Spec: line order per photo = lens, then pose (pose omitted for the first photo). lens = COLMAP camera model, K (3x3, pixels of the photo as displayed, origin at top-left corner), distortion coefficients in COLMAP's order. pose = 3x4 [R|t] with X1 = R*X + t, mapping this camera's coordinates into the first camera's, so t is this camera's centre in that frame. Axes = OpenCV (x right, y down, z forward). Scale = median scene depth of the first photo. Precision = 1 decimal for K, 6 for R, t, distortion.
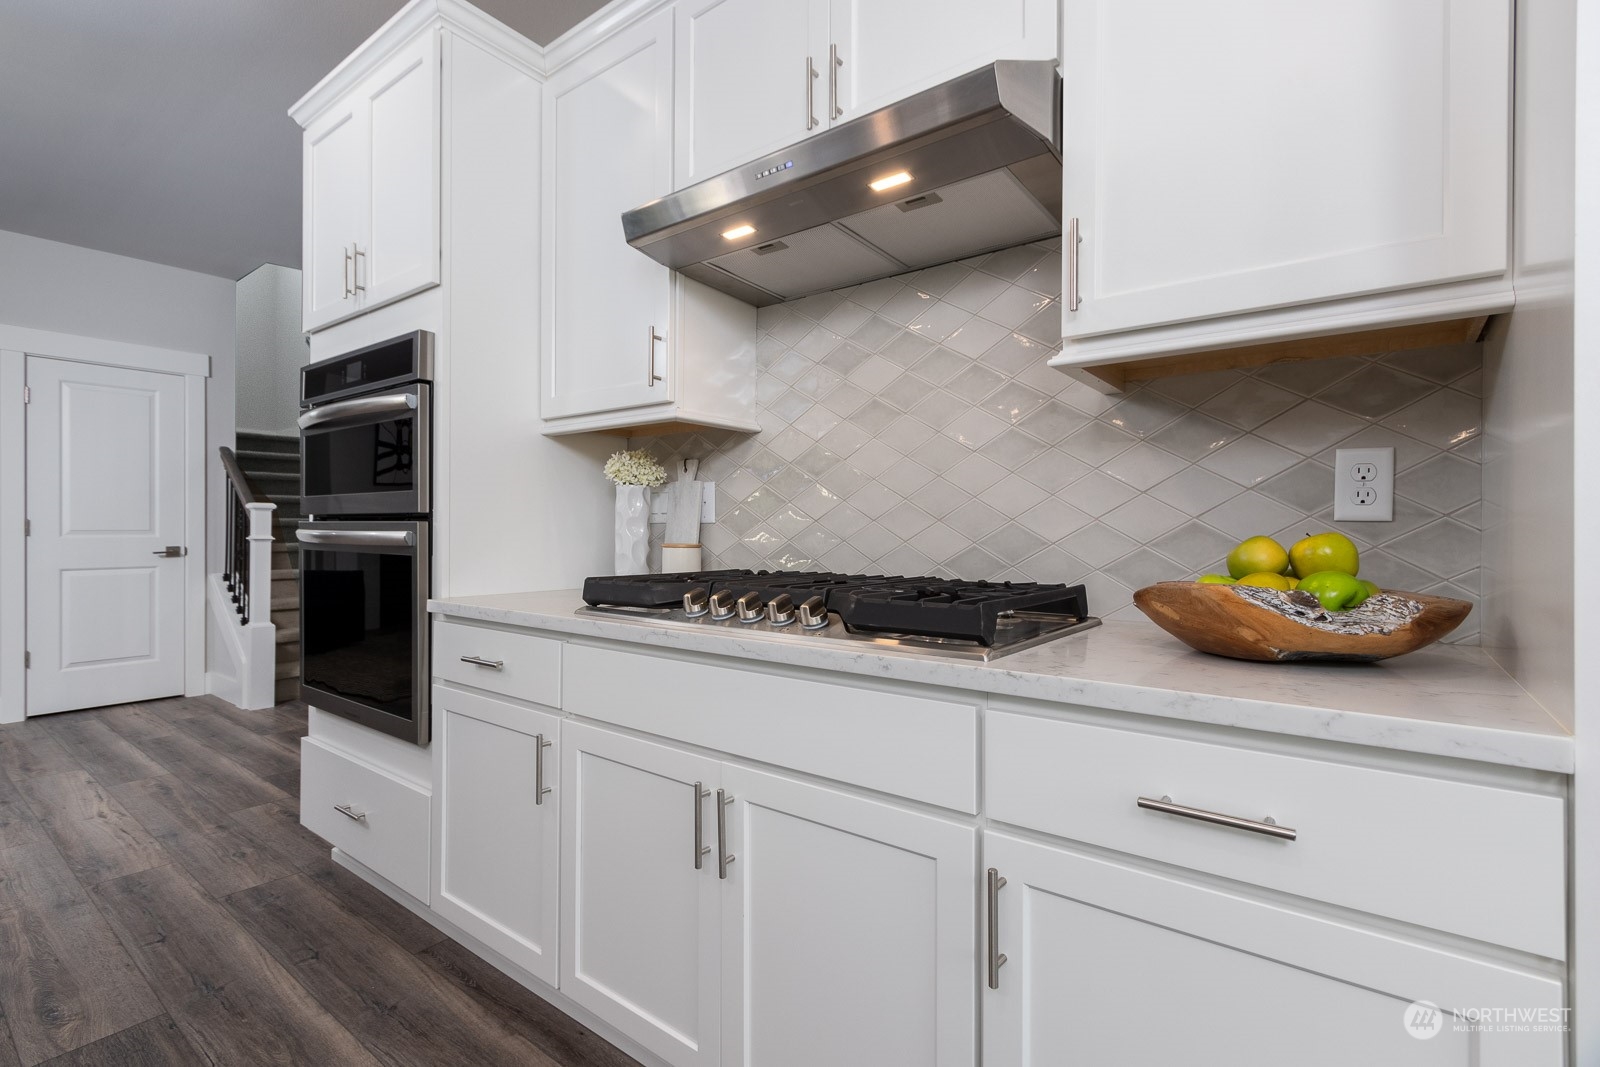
lens RADIAL K [[736.4, 0, 800.0], [0, 736.4, 533.5], [0, 0, 1]] dist [-0.000539, -0.000051]
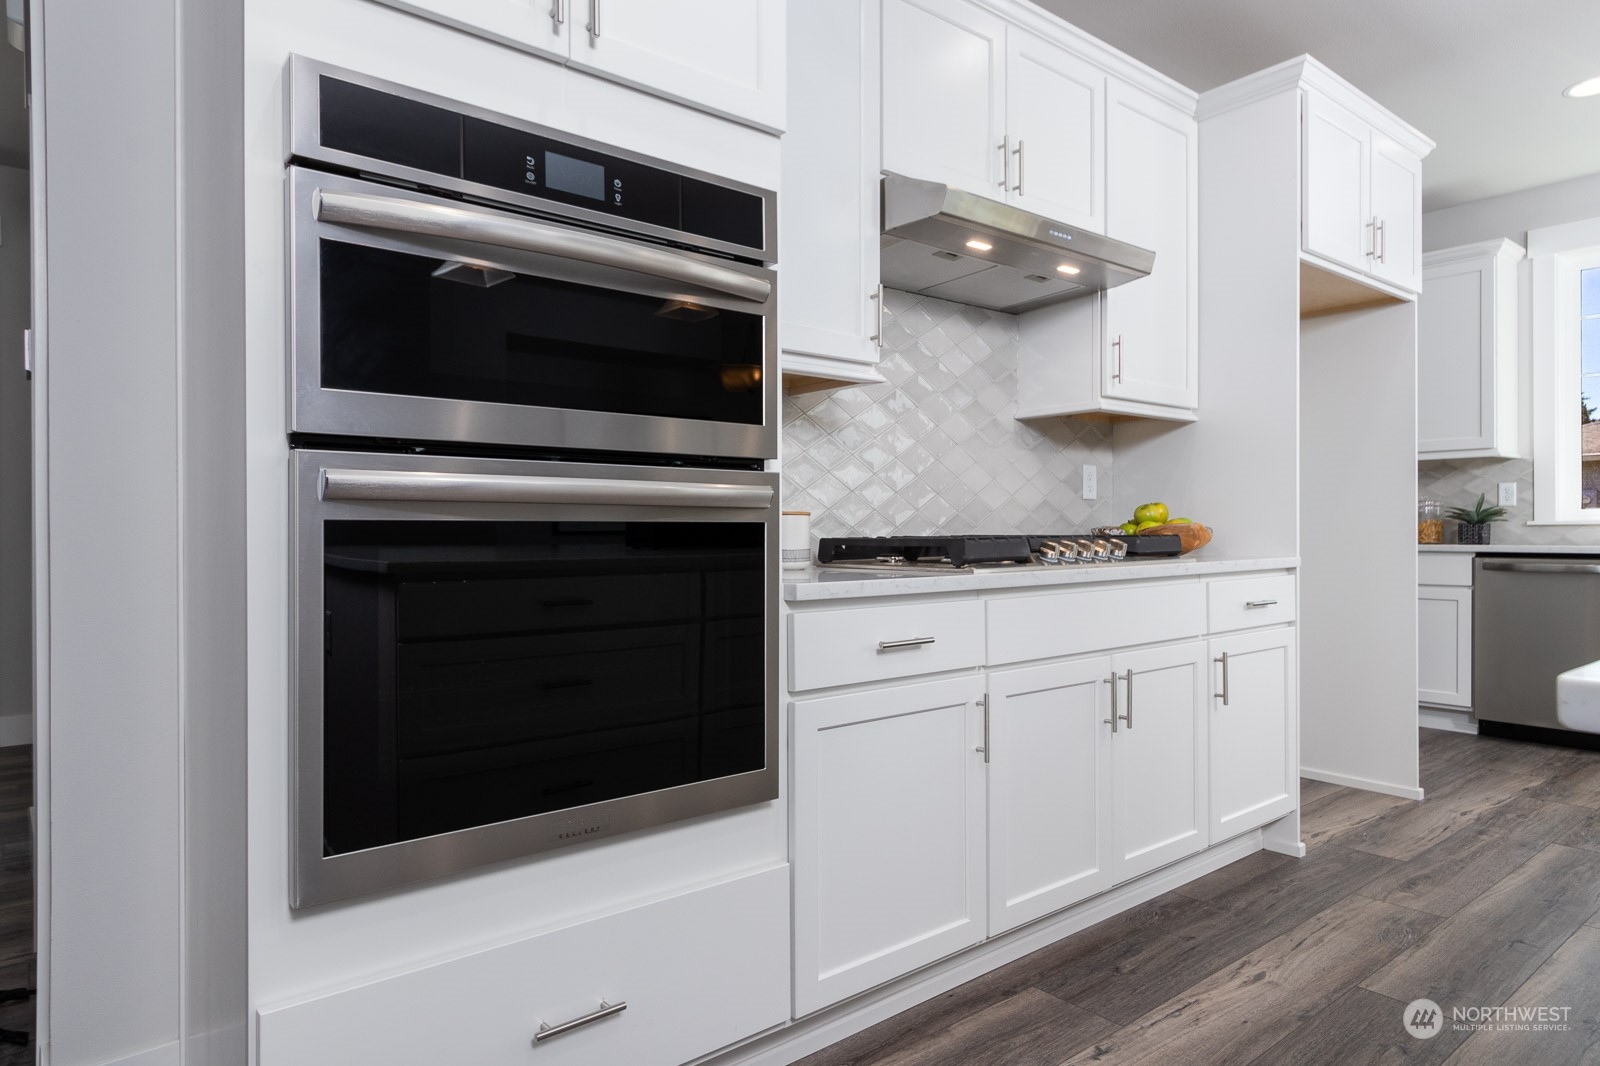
lens RADIAL K [[953.7, 0, 800.0], [0, 953.7, 533.0], [0, 0, 1]] dist [-0.000661, -0.000078]
pose [[0.235553, -0.010472, 0.971805, -1.839302], [0.008461, 0.999926, 0.008724, 0.042251], [-0.971825, 0.006168, 0.235624, 1.023781]]
